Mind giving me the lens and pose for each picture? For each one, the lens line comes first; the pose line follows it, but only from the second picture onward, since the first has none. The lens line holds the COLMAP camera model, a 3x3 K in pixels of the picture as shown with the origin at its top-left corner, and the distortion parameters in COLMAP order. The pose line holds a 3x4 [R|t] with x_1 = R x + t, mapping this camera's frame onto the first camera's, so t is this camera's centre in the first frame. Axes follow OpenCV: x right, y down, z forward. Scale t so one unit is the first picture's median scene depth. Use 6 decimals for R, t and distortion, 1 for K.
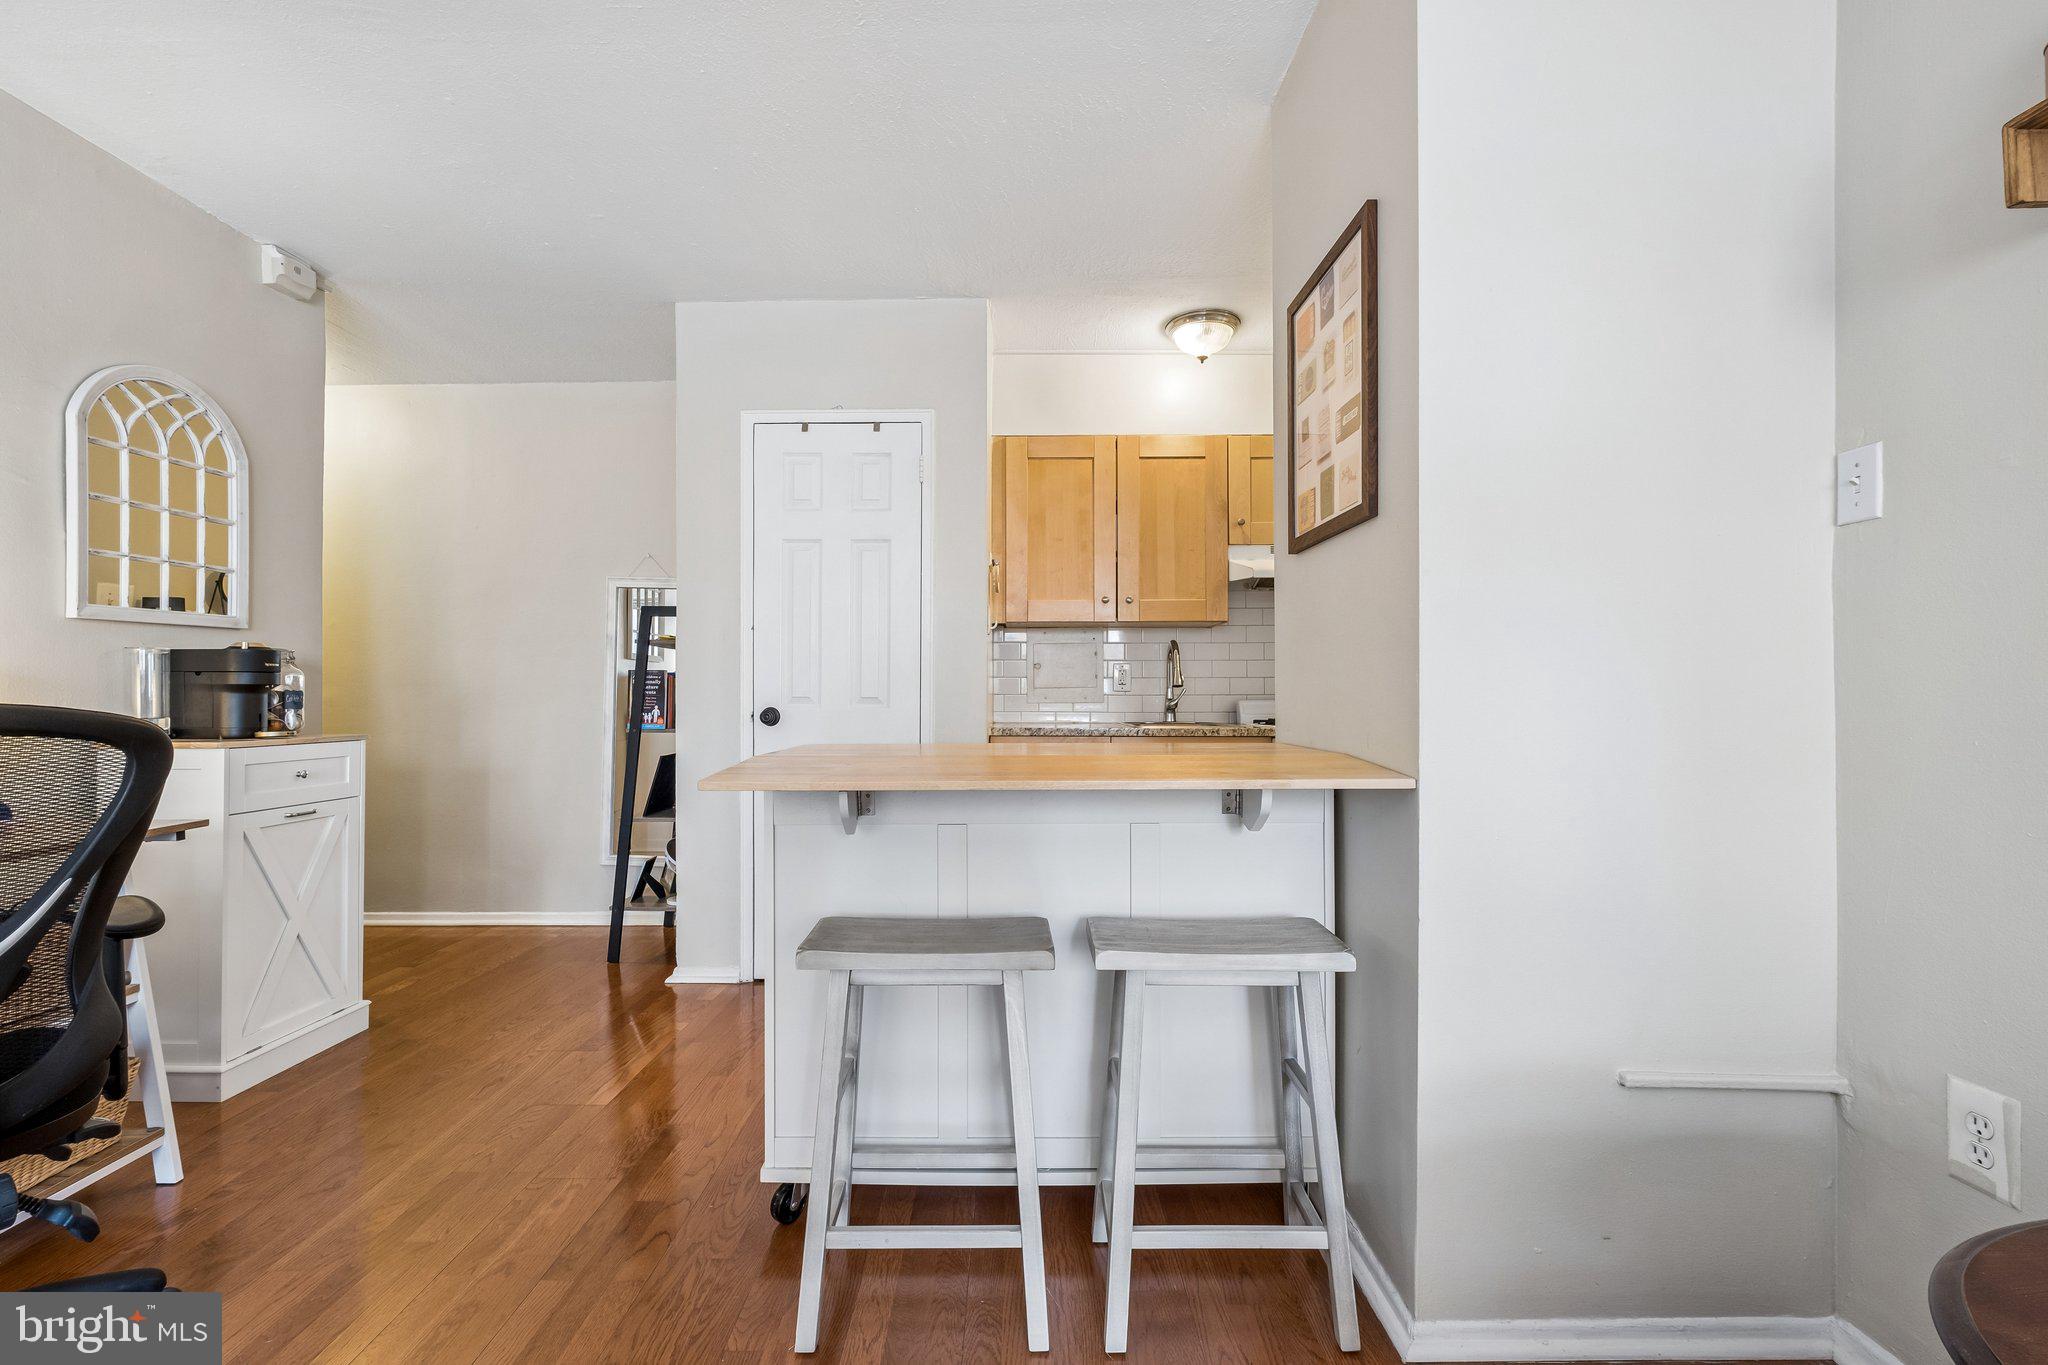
lens RADIAL K [[897.8, 0, 1002.9], [0, 897.8, 687.4], [0, 0, 1]] dist [-0.002147, 0.000172]
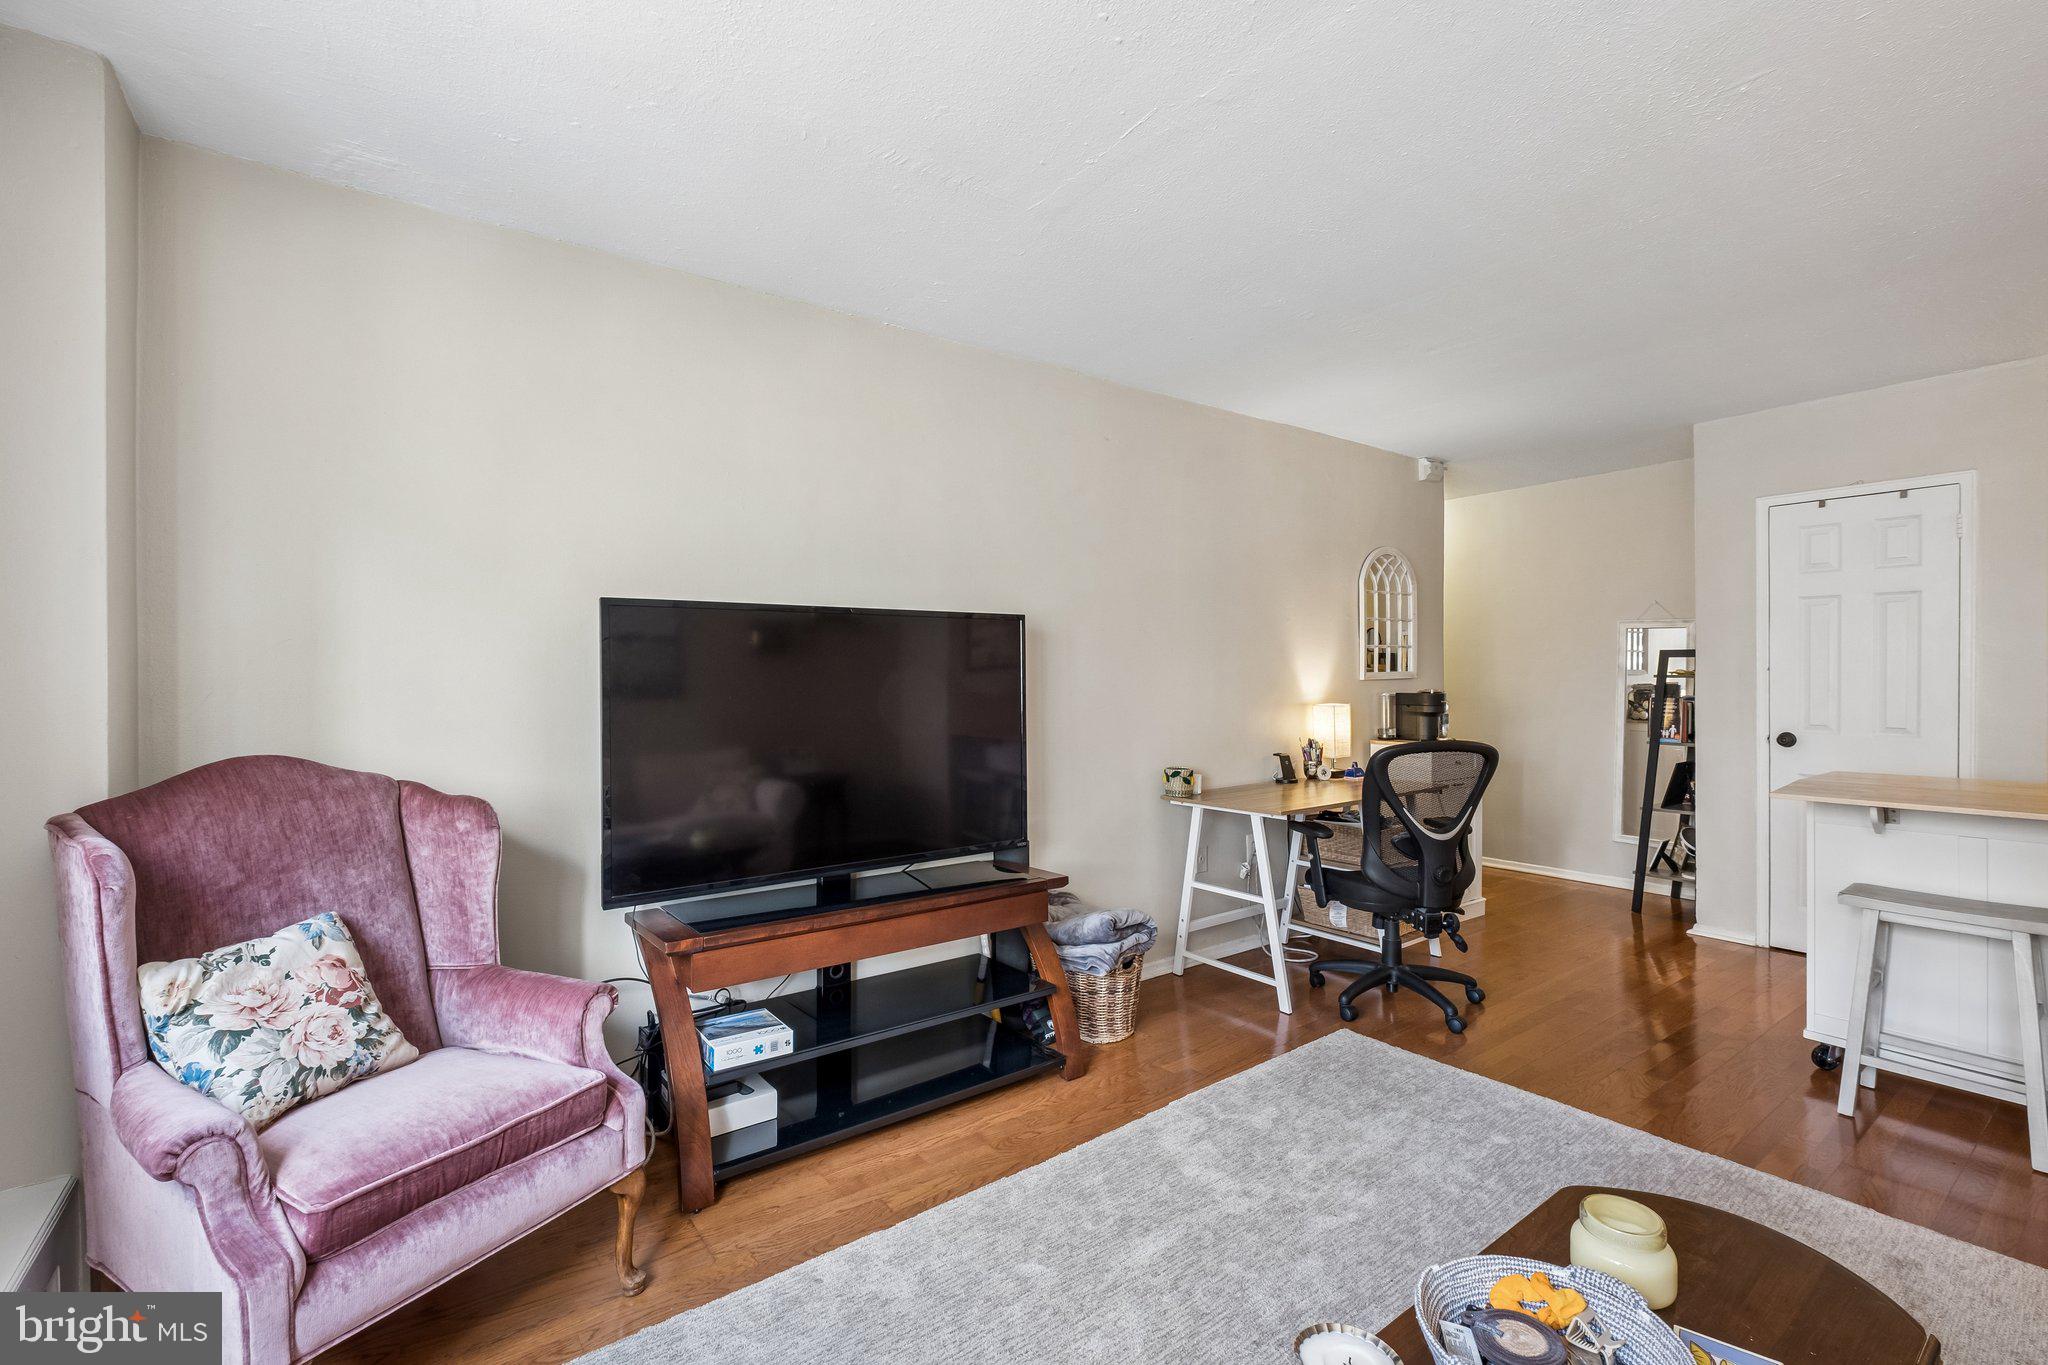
lens RADIAL K [[897.8, 0, 1017.9], [0, 897.8, 679.7], [0, 0, 1]] dist [-0.002147, 0.000172]
pose [[0.602635, 0.000776, -0.798016, 0.112433], [0.009416, 0.999923, 0.008083, -0.086704], [0.797961, -0.012385, 0.602582, -0.739067]]
